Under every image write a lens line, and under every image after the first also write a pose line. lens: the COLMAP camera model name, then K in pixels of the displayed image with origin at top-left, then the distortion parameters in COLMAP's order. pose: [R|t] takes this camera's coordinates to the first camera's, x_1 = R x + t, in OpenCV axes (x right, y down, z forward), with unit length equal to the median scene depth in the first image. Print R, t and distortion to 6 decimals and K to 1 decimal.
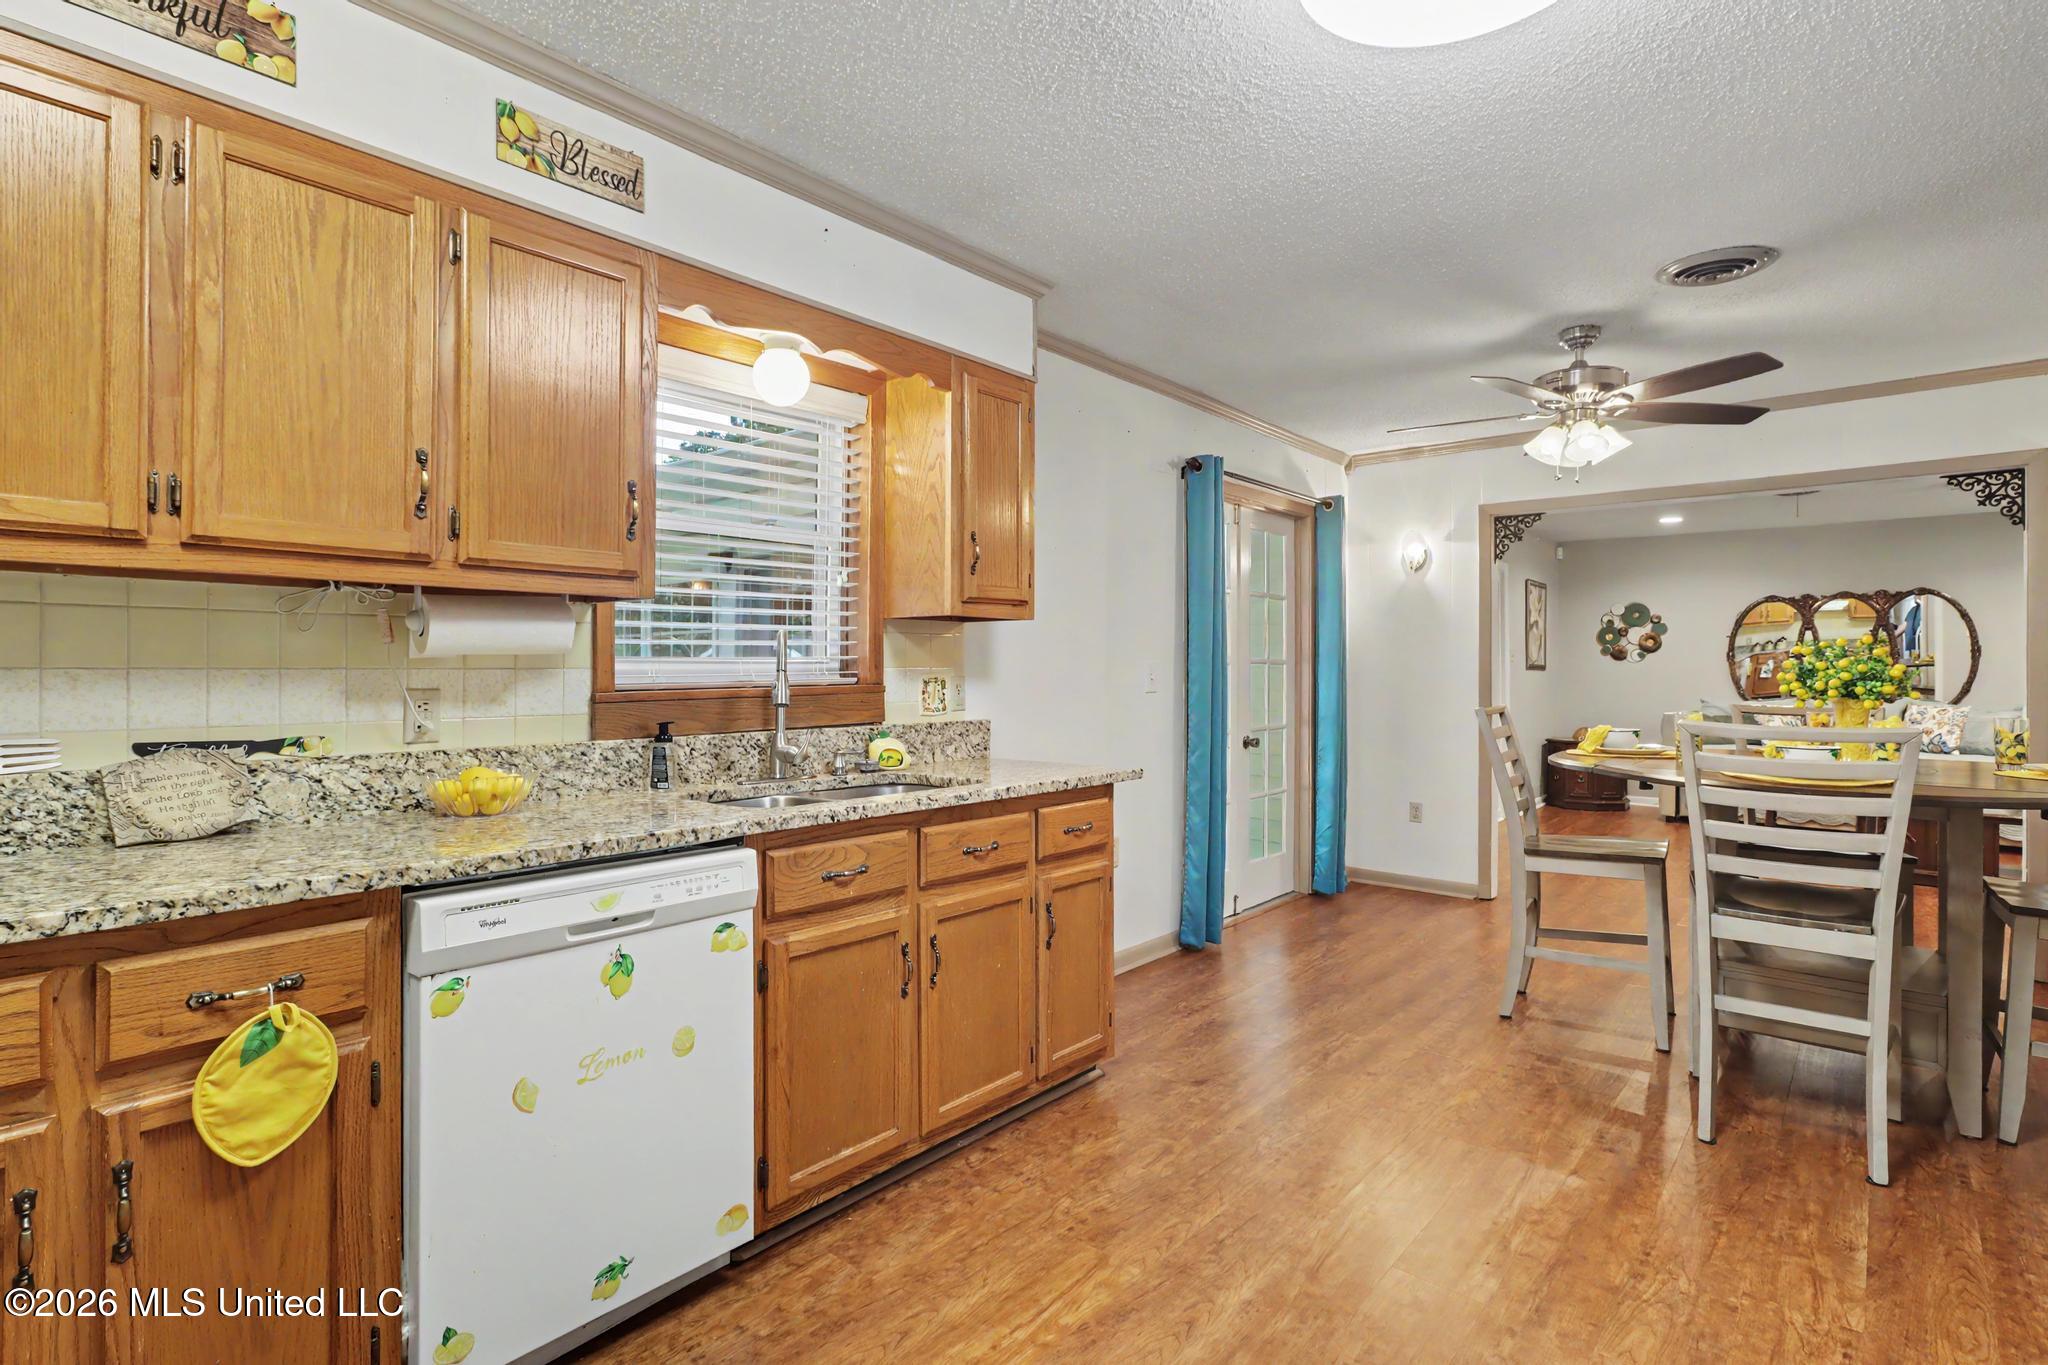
lens RADIAL K [[972.2, 0, 1047.1], [0, 972.2, 666.3], [0, 0, 1]] dist [-0.003043, 0.004448]
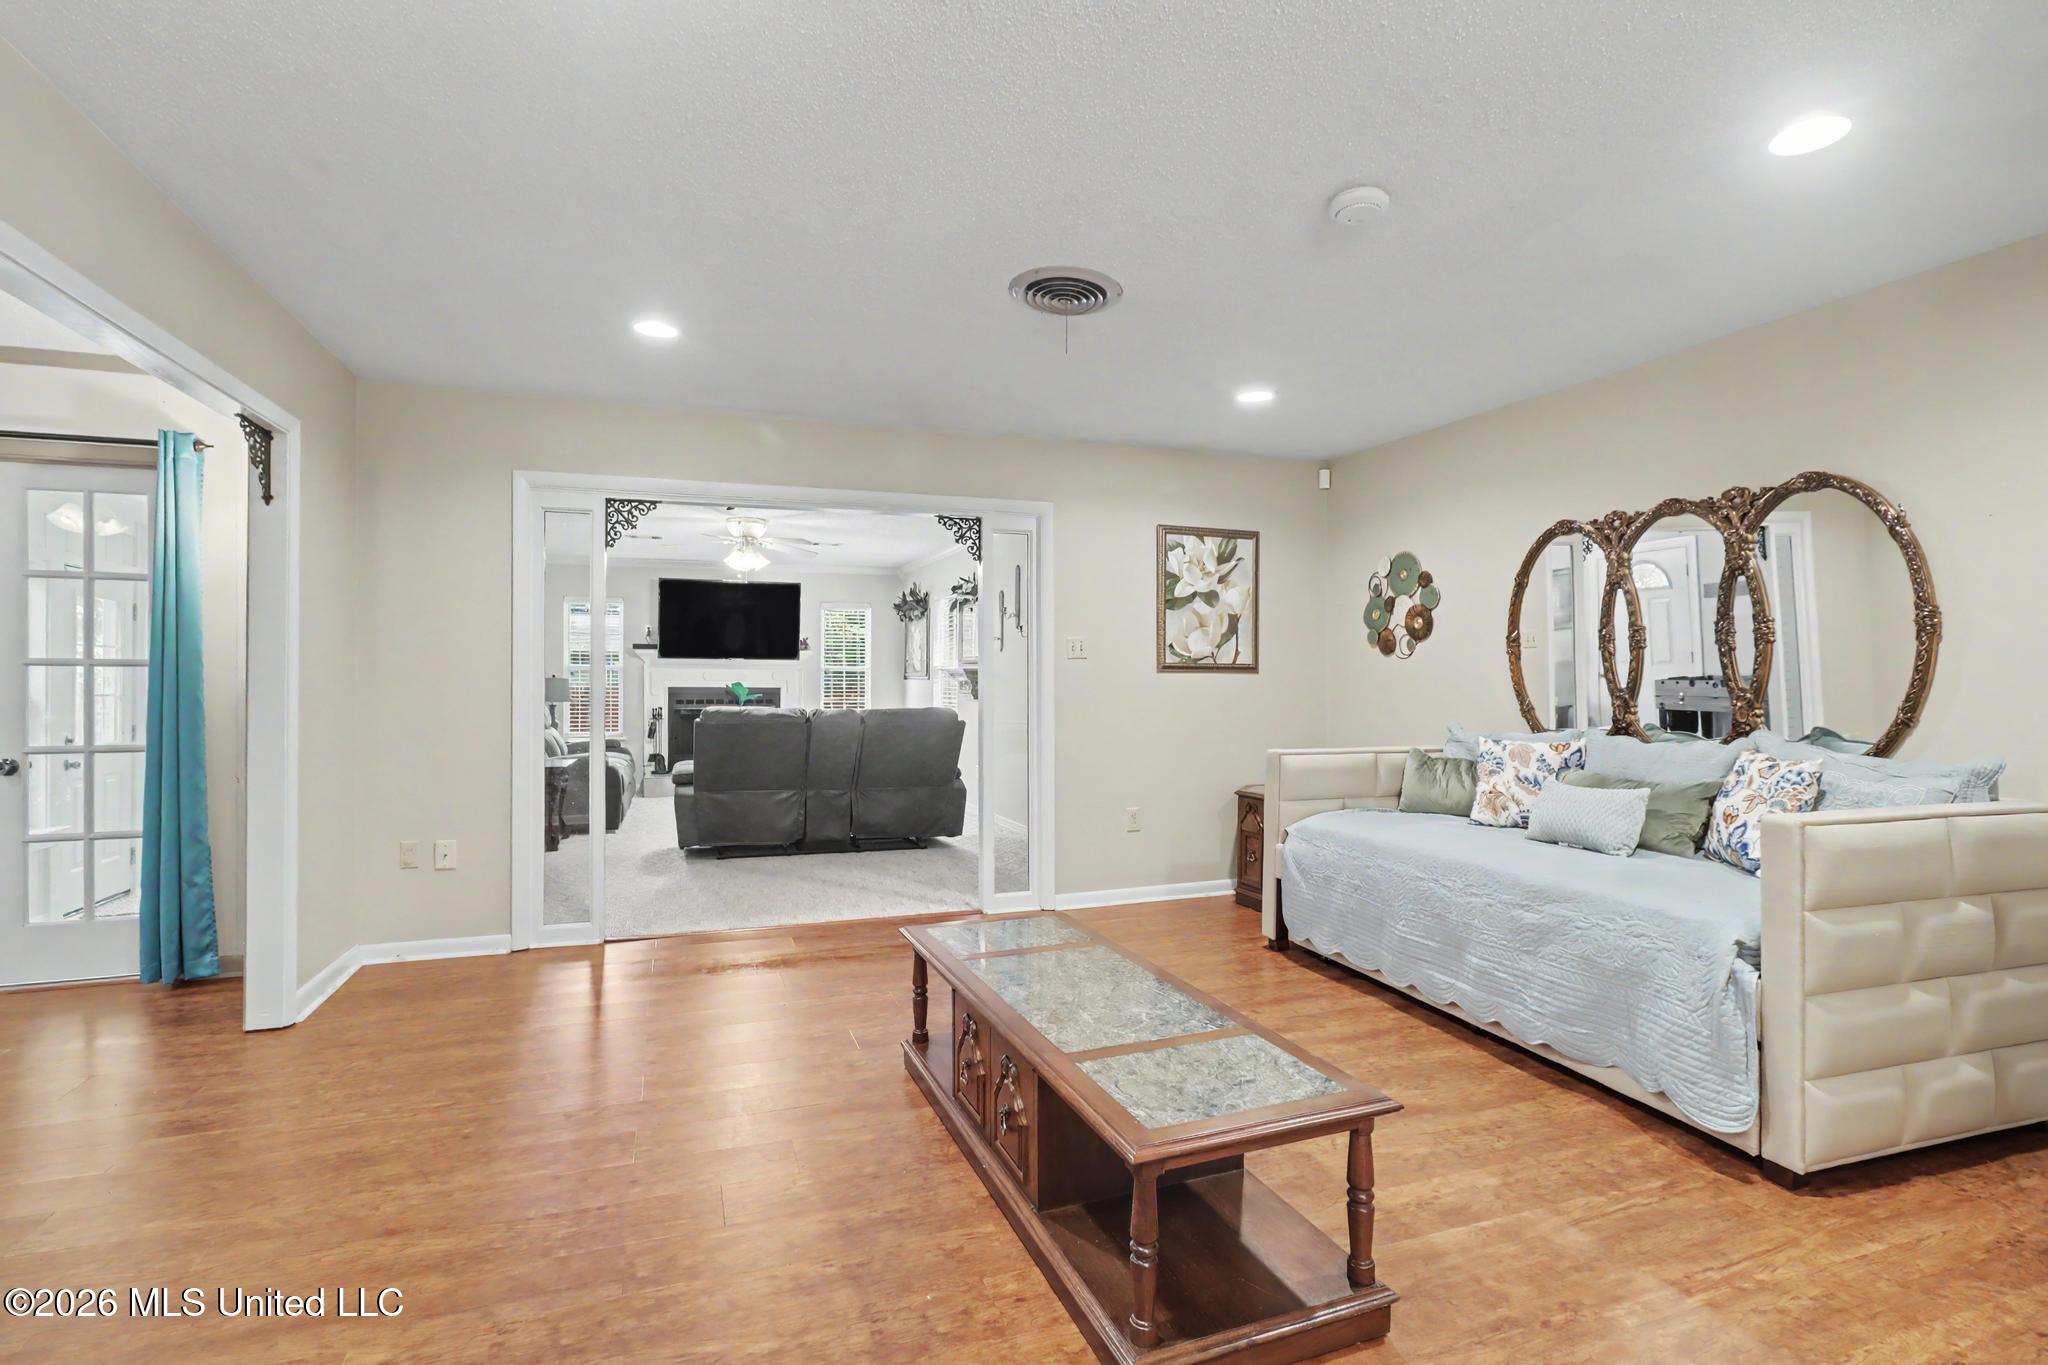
lens RADIAL K [[972.2, 0, 1025.2], [0, 972.2, 665.7], [0, 0, 1]] dist [-0.003043, 0.004448]
pose [[0.863715, -0.008982, -0.503900, 0.707521], [0.007962, 0.999960, -0.004177, 0.001160], [0.503918, -0.000405, 0.863752, 0.406478]]
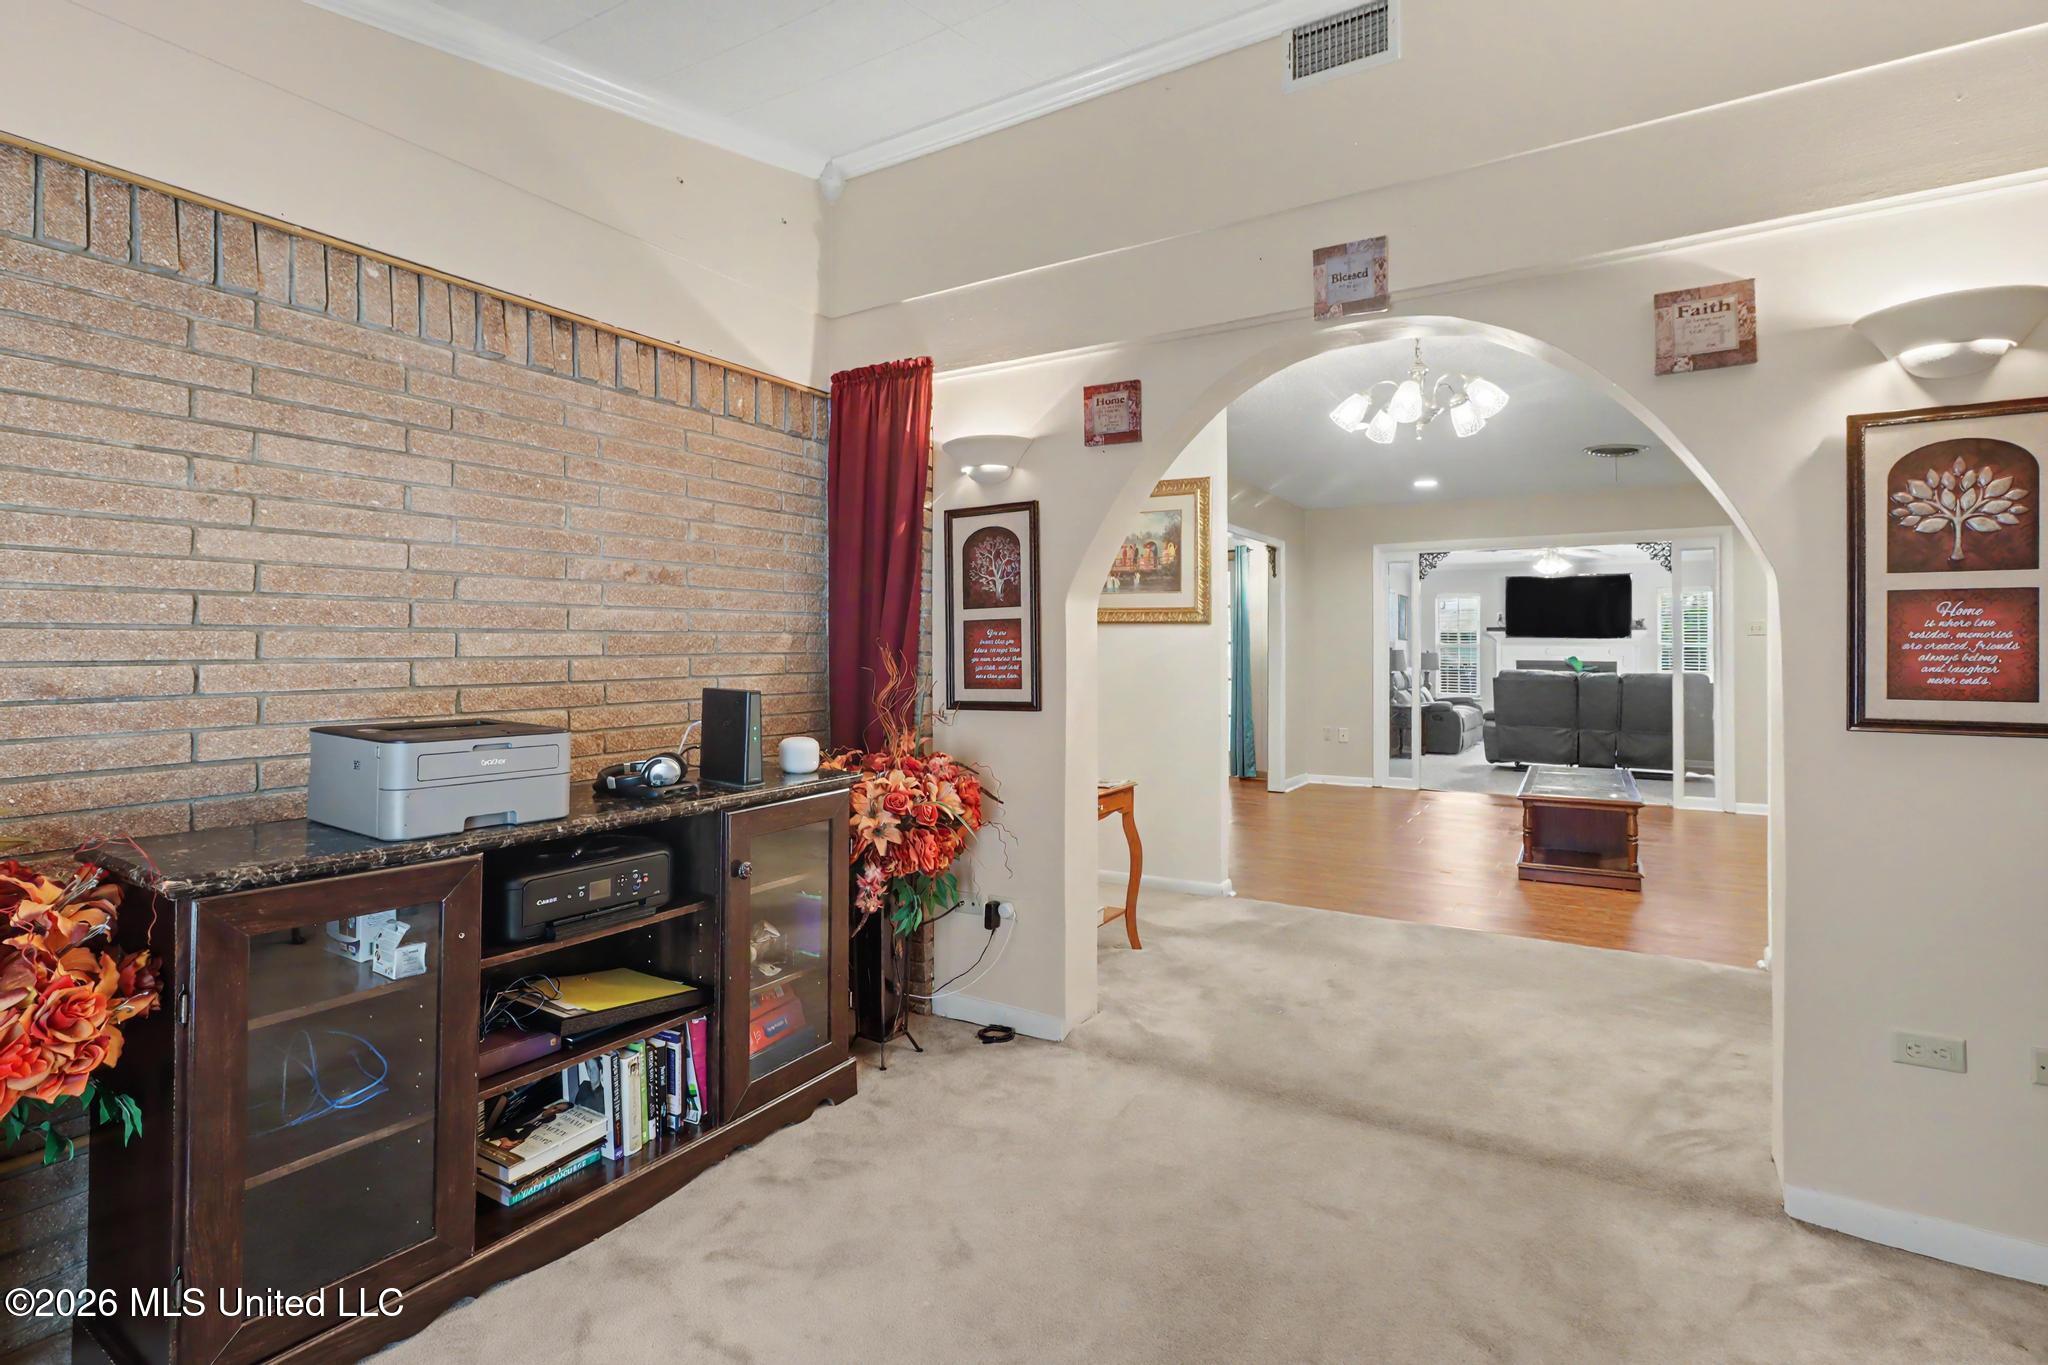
lens RADIAL K [[972.2, 0, 1025.5], [0, 972.2, 634.9], [0, 0, 1]] dist [-0.003043, 0.004448]
pose [[0.157365, -0.021811, -0.987300, 1.164808], [0.006261, 0.999758, -0.021088, 0.007565], [0.987521, -0.002863, 0.157463, 0.192206]]
